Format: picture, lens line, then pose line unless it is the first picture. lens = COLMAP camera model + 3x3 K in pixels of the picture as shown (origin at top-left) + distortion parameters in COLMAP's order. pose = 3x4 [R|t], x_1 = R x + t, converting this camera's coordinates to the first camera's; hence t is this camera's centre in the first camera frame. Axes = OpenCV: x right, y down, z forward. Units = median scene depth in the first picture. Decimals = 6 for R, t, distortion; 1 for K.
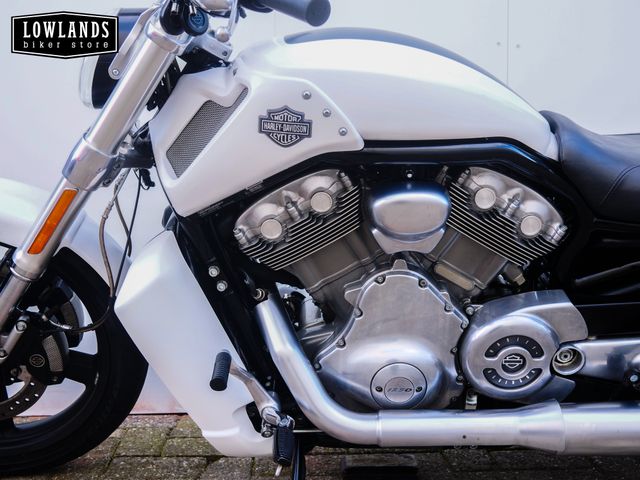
lens RADIAL K [[736.7, 0, 320.0], [0, 736.7, 240.0], [0, 0, 1]] dist [-0.009174, 0.004585]
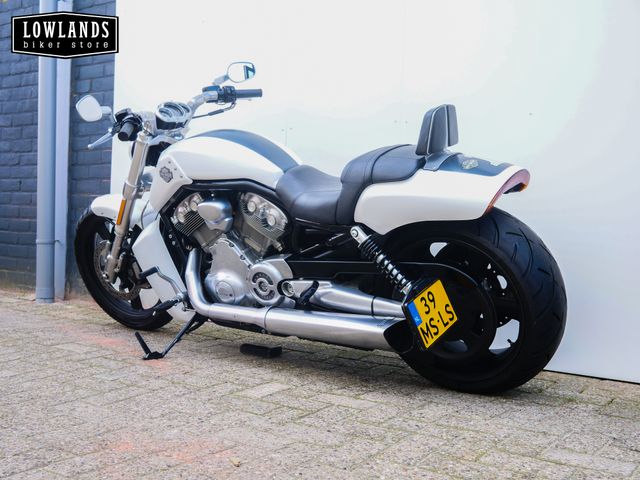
lens RADIAL K [[736.7, 0, 320.0], [0, 736.7, 240.0], [0, 0, 1]] dist [-0.009174, 0.004585]
pose [[0.793048, 0.049626, -0.607134, 1.661879], [-0.080581, 0.996464, -0.023807, 0.073859], [0.603806, 0.067804, 0.794242, -0.566704]]
